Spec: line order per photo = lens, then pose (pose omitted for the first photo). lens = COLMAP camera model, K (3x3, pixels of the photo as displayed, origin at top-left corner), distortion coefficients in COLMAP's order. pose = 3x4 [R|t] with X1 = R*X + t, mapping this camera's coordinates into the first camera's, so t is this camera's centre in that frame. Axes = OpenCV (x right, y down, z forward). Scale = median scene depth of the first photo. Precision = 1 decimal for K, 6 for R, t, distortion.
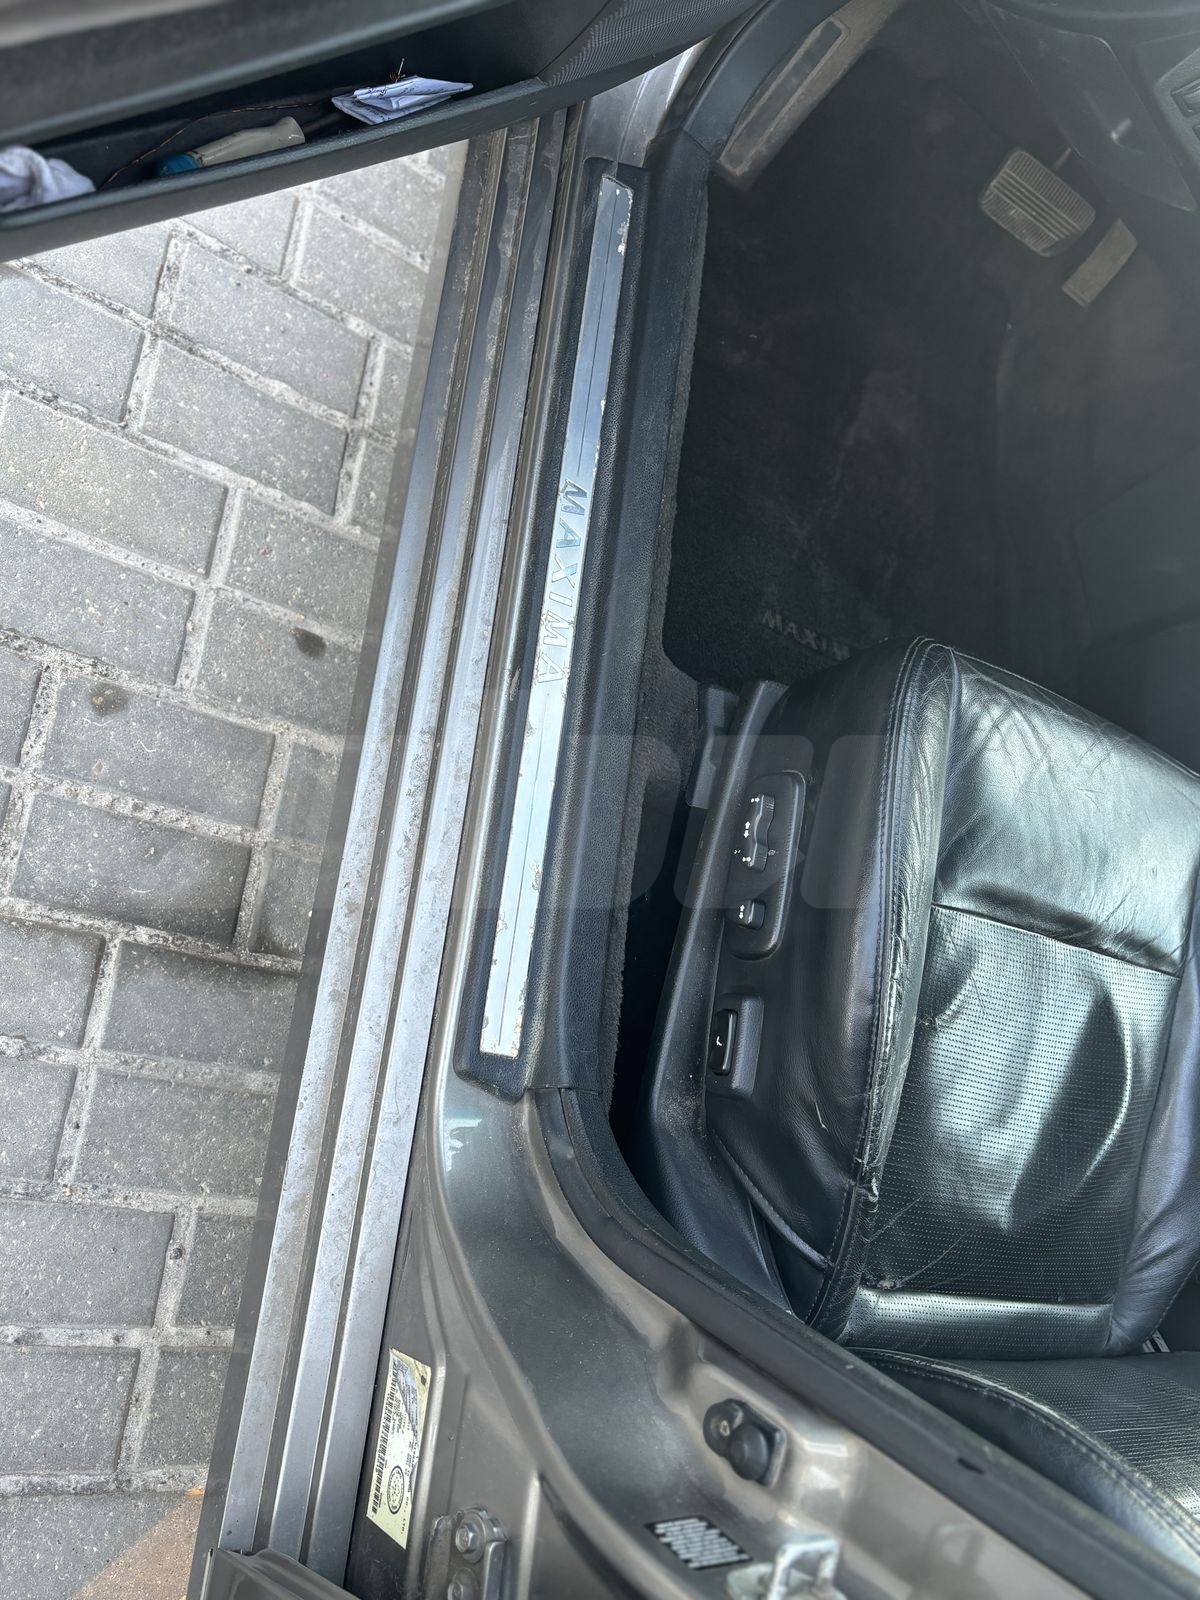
lens RADIAL K [[1350.7, 0, 592.7], [0, 1350.7, 809.1], [0, 0, 1]] dist [0.136156, -0.415771]
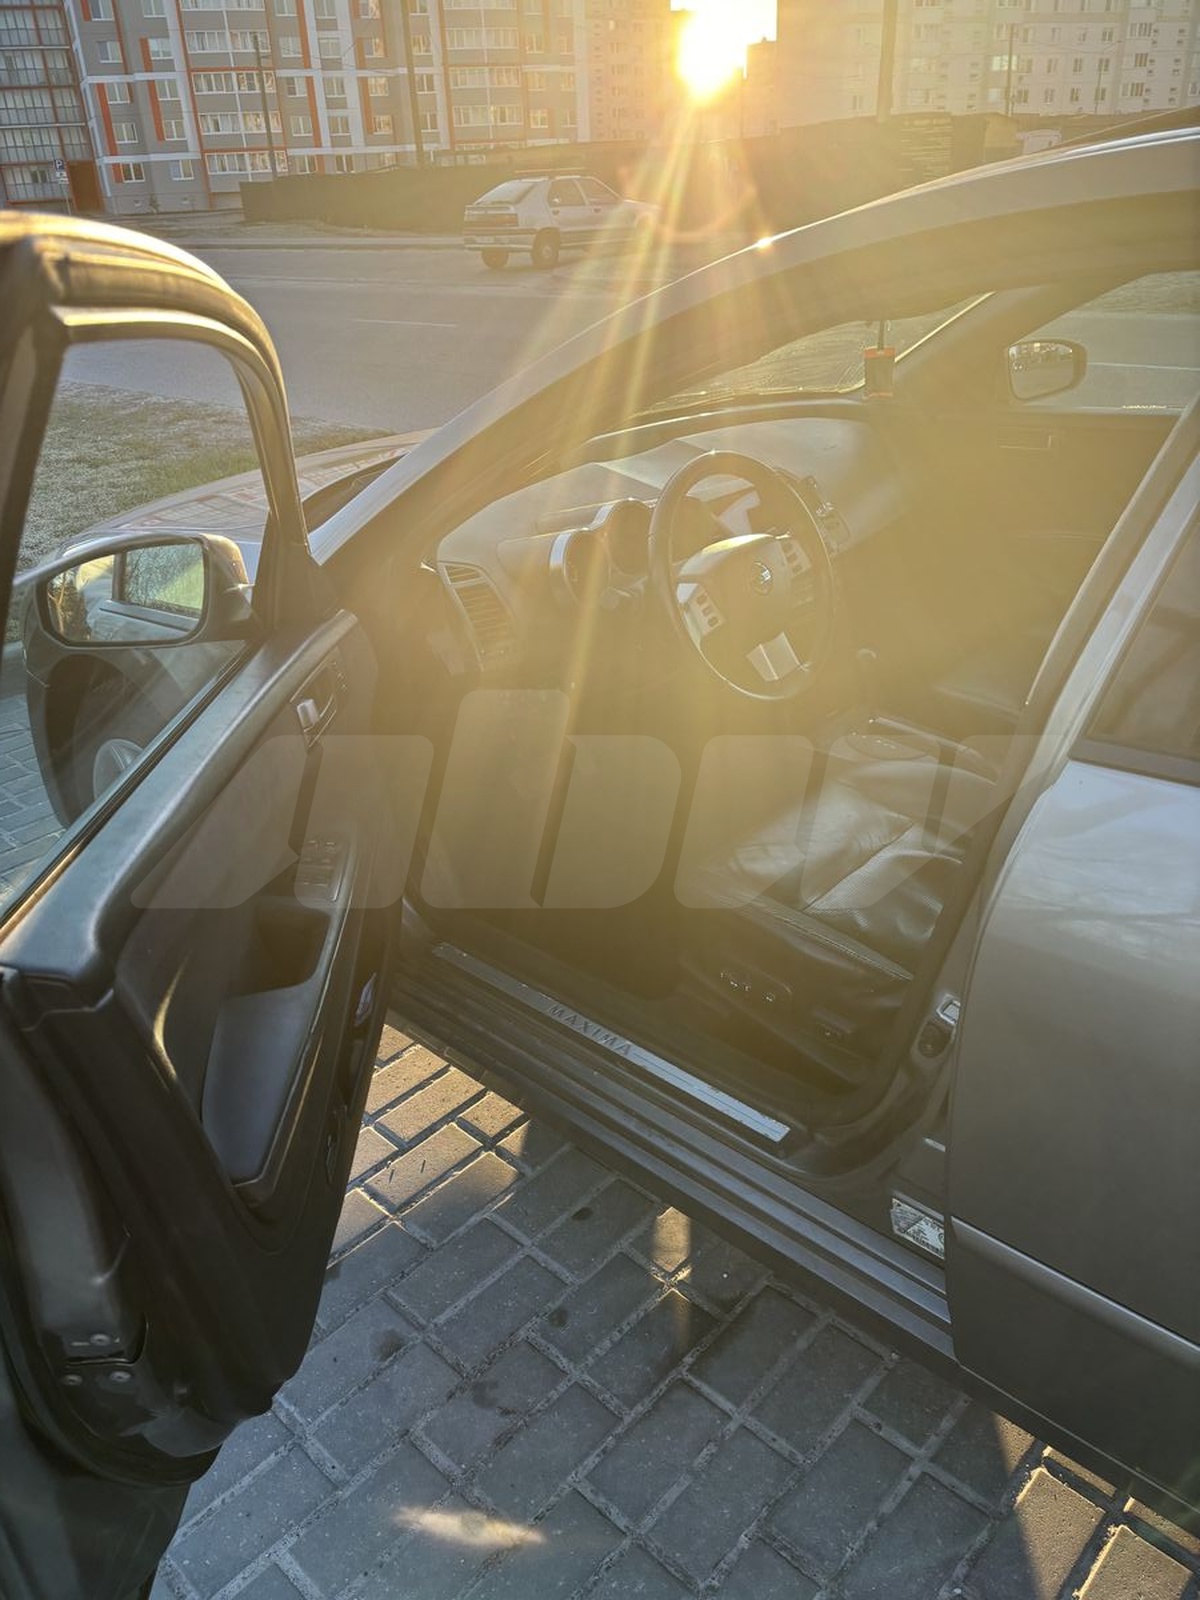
lens RADIAL K [[1207.1, 0, 596.7], [0, 1207.1, 799.0], [0, 0, 1]] dist [0.075625, -0.085055]
pose [[0.393637, -0.877087, 0.275261, -0.209302], [0.882721, 0.277055, -0.379532, 0.425148], [0.256620, 0.392376, 0.883282, -0.715582]]
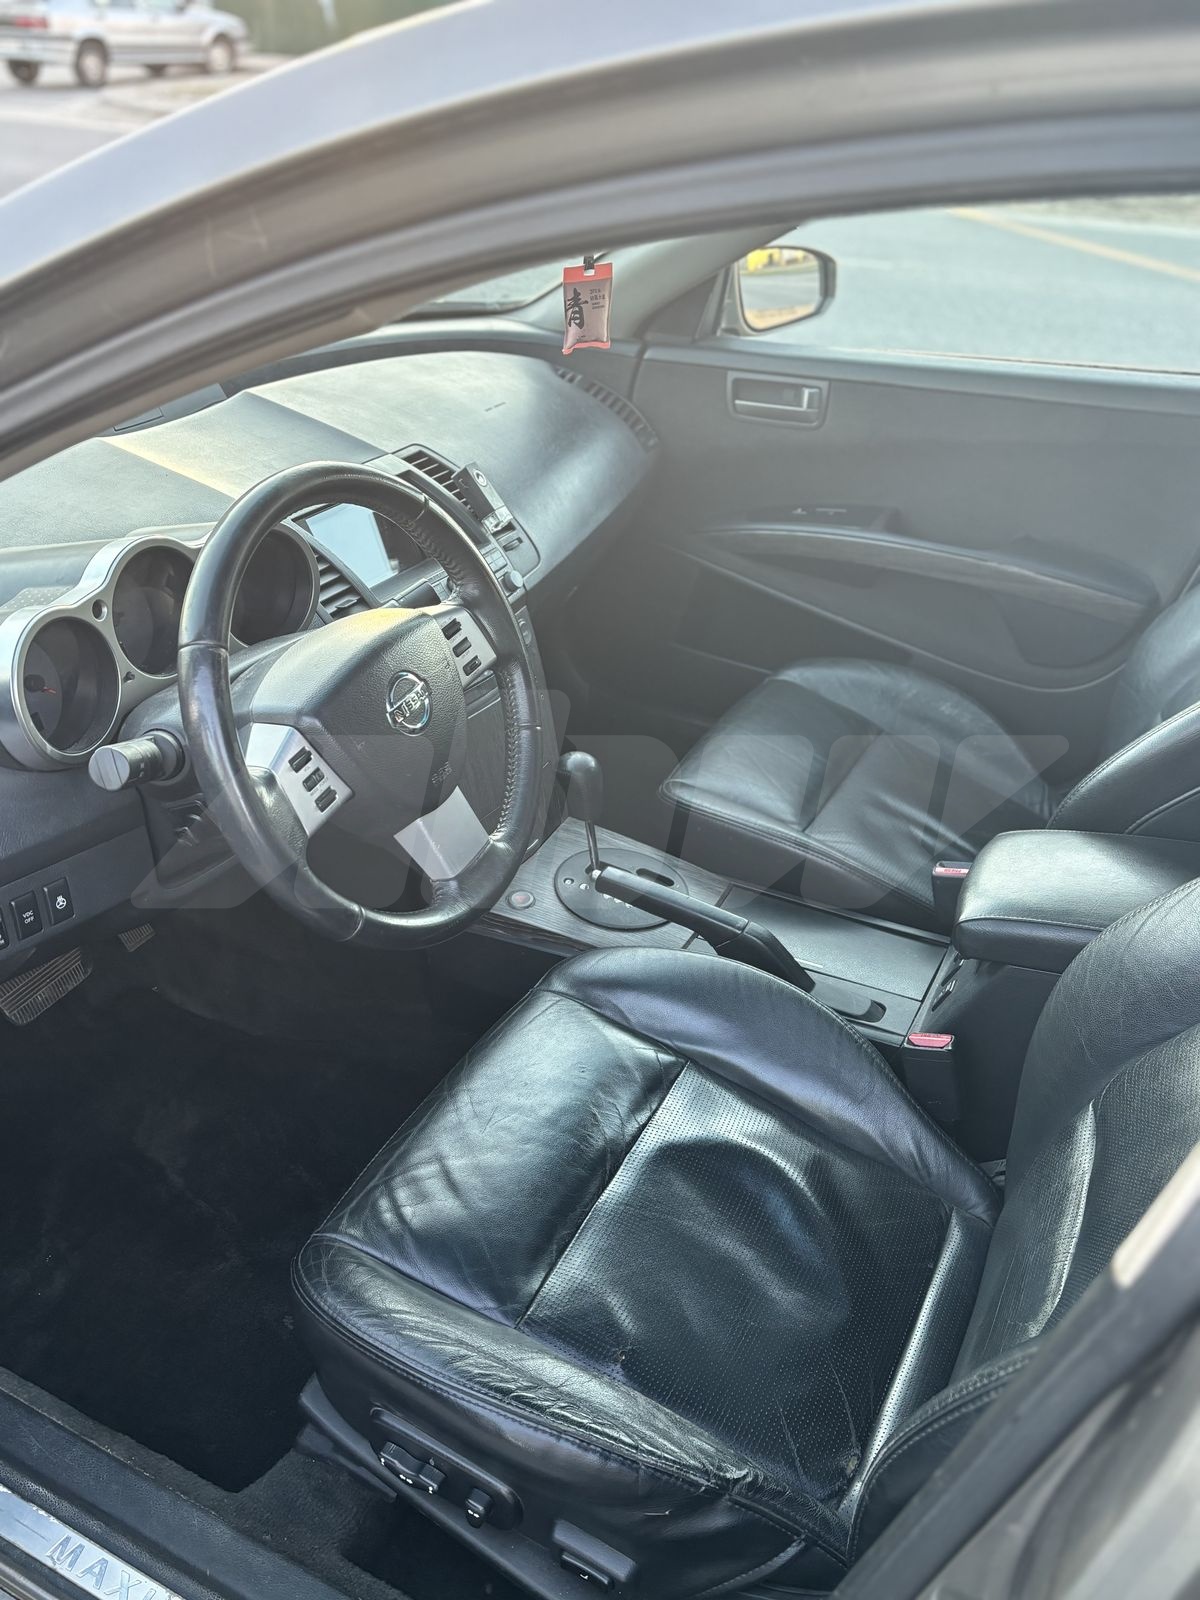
lens RADIAL K [[1346.4, 0, 587.1], [0, 1346.4, 837.5], [0, 0, 1]] dist [0.142304, -0.170646]
pose [[0.263501, -0.918218, 0.295707, 0.288213], [0.964047, 0.239740, -0.114620, 0.152611], [0.034354, 0.315278, 0.948377, -0.179658]]
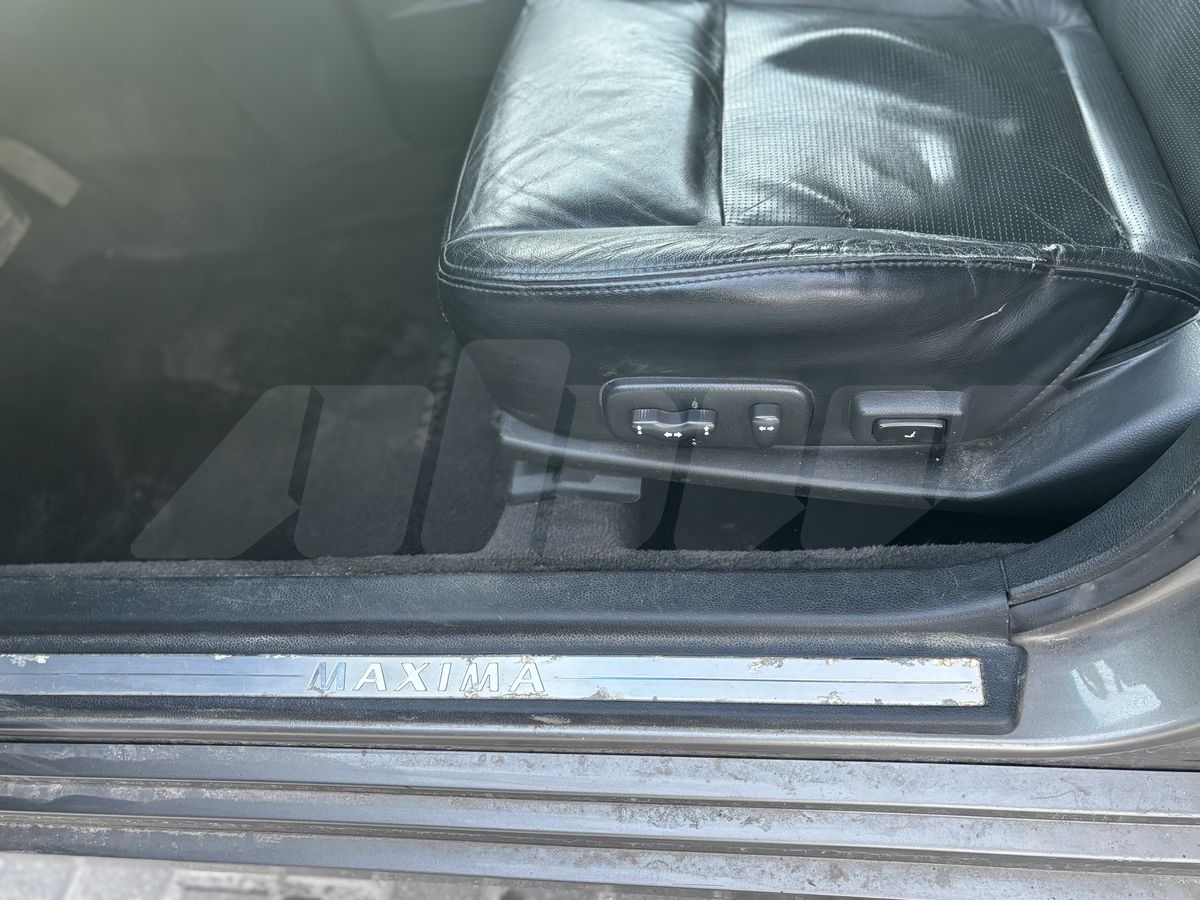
lens RADIAL K [[1029.6, 0, 614.2], [0, 1029.6, 452.7], [0, 0, 1]] dist [0.008277, 0.008434]
pose [[-0.140571, -0.986601, 0.082810, 0.049670], [0.988225, -0.134712, 0.072554, -0.074562], [-0.060426, 0.092034, 0.993921, 0.310850]]
